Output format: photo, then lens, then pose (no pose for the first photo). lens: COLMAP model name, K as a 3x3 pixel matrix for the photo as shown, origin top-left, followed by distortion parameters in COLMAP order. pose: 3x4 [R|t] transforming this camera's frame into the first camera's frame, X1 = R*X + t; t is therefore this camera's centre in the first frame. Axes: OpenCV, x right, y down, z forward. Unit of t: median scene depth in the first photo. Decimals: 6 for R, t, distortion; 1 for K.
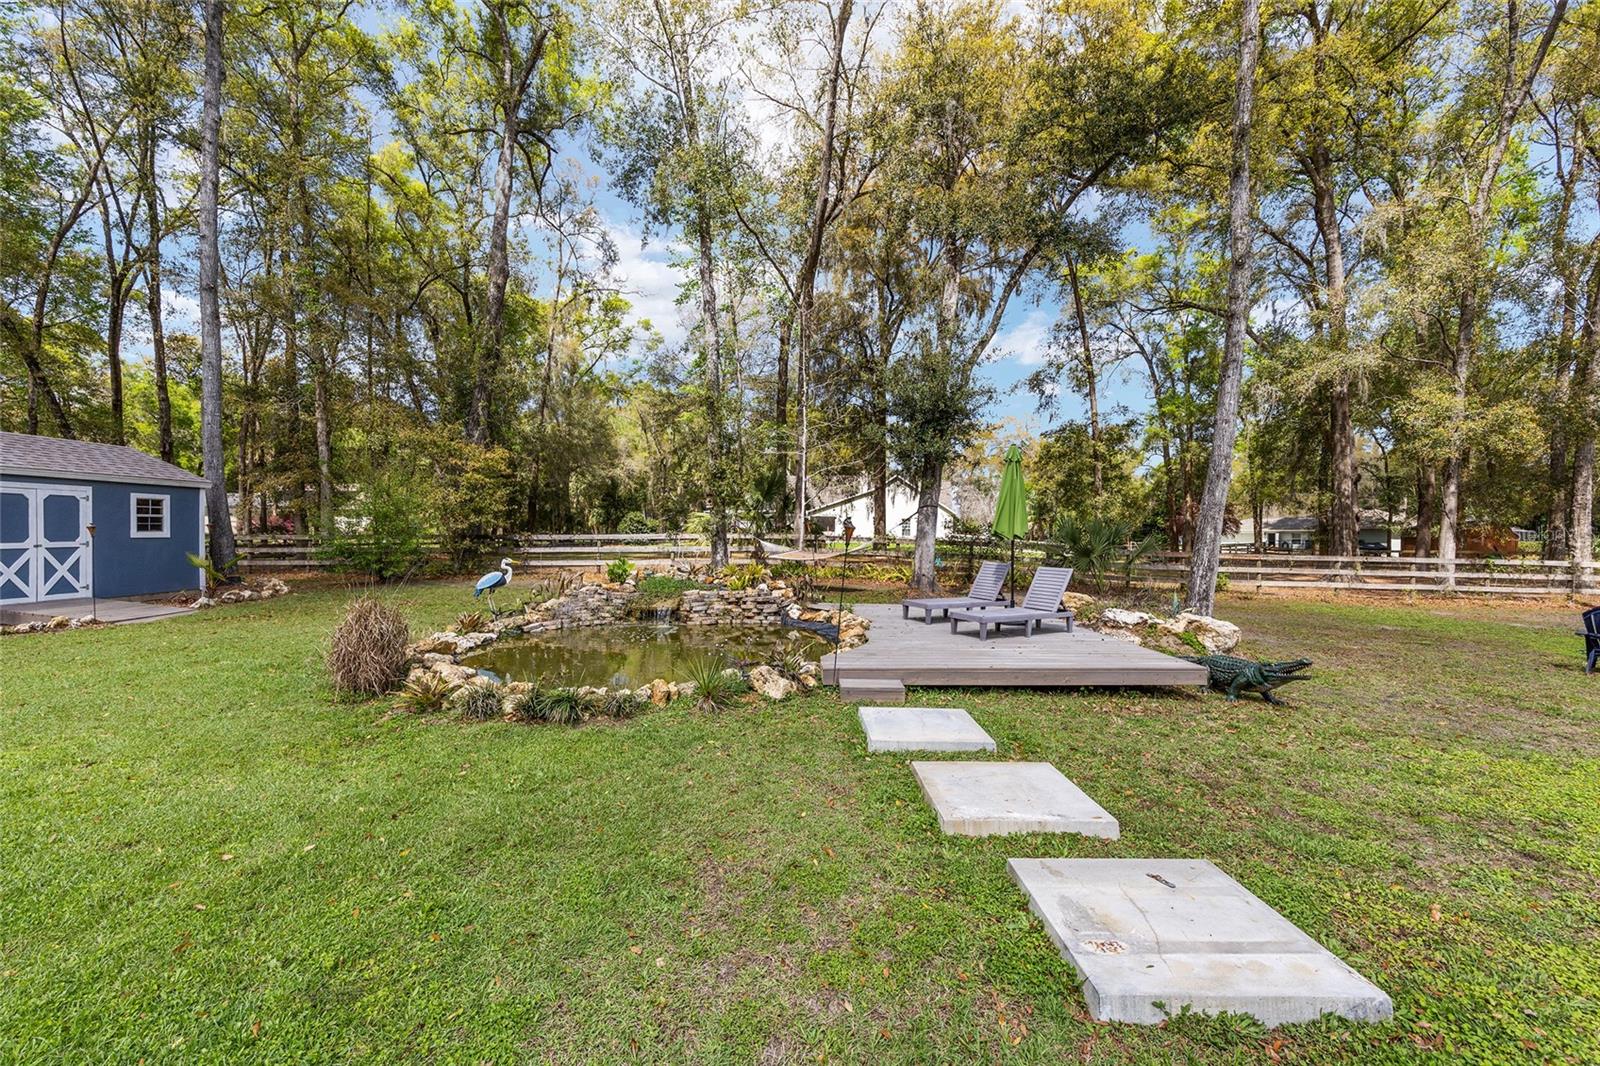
lens RADIAL K [[635.1, 0, 800.0], [0, 635.1, 533.0], [0, 0, 1]] dist [-0.000610, 0.000065]
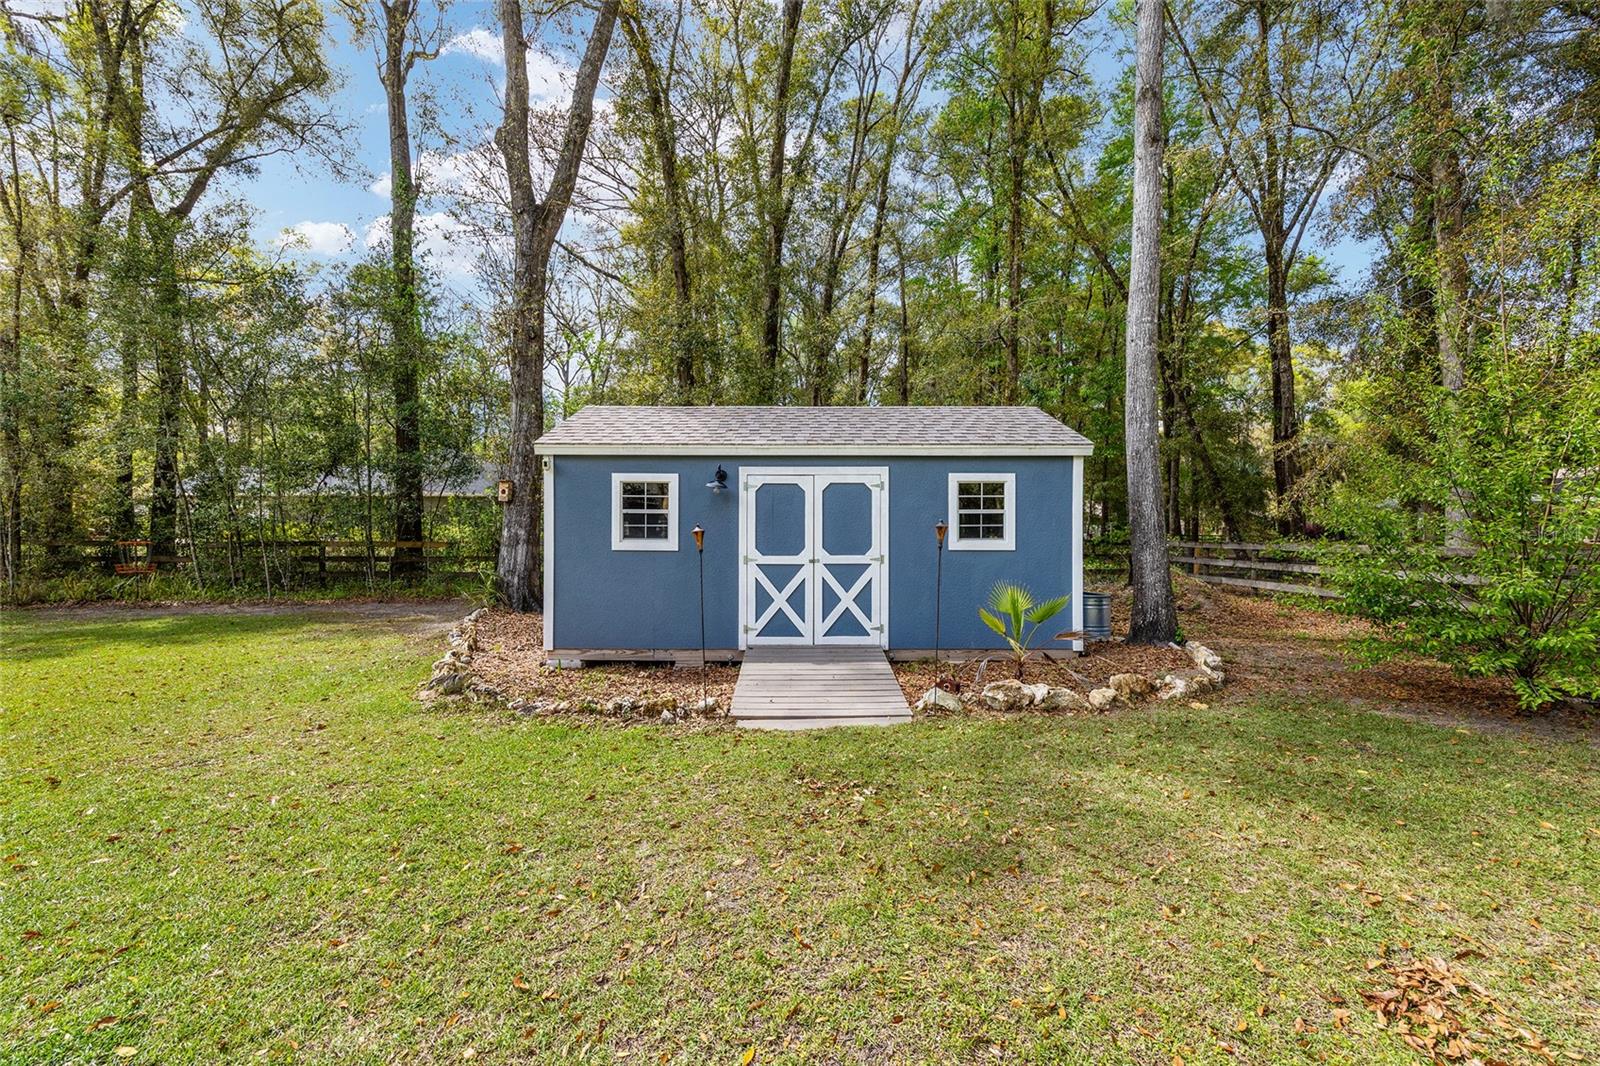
lens RADIAL K [[635.1, 0, 800.0], [0, 635.1, 533.0], [0, 0, 1]] dist [-0.000610, 0.000065]
pose [[0.009419, -0.005790, -0.999939, -0.504289], [-0.005144, 0.999970, -0.005839, -0.004619], [0.999942, 0.005198, 0.009389, 0.918961]]
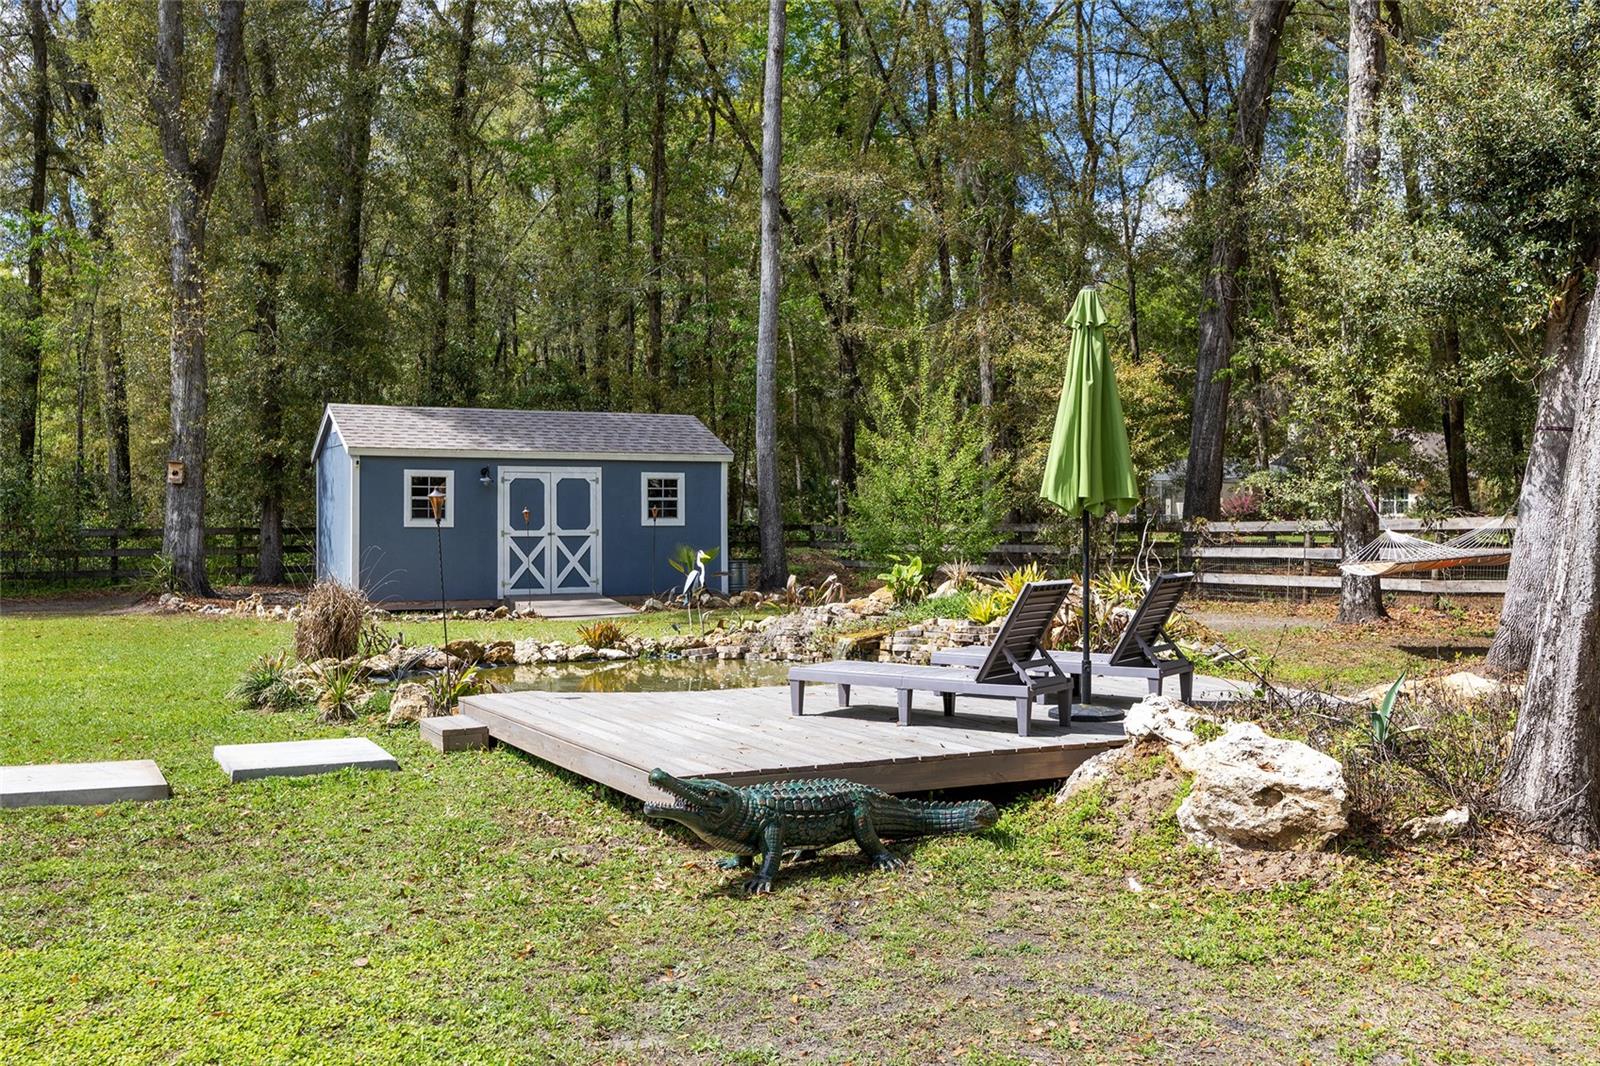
lens RADIAL K [[1493.5, 0, 814.1], [0, 1493.5, 534.2], [0, 0, 1]] dist [0.009238, -0.001228]
pose [[0.459116, -0.003100, -0.888371, 0.859032], [0.002822, 0.999994, -0.002031, 0.024690], [0.888372, -0.001575, 0.459122, 0.317995]]
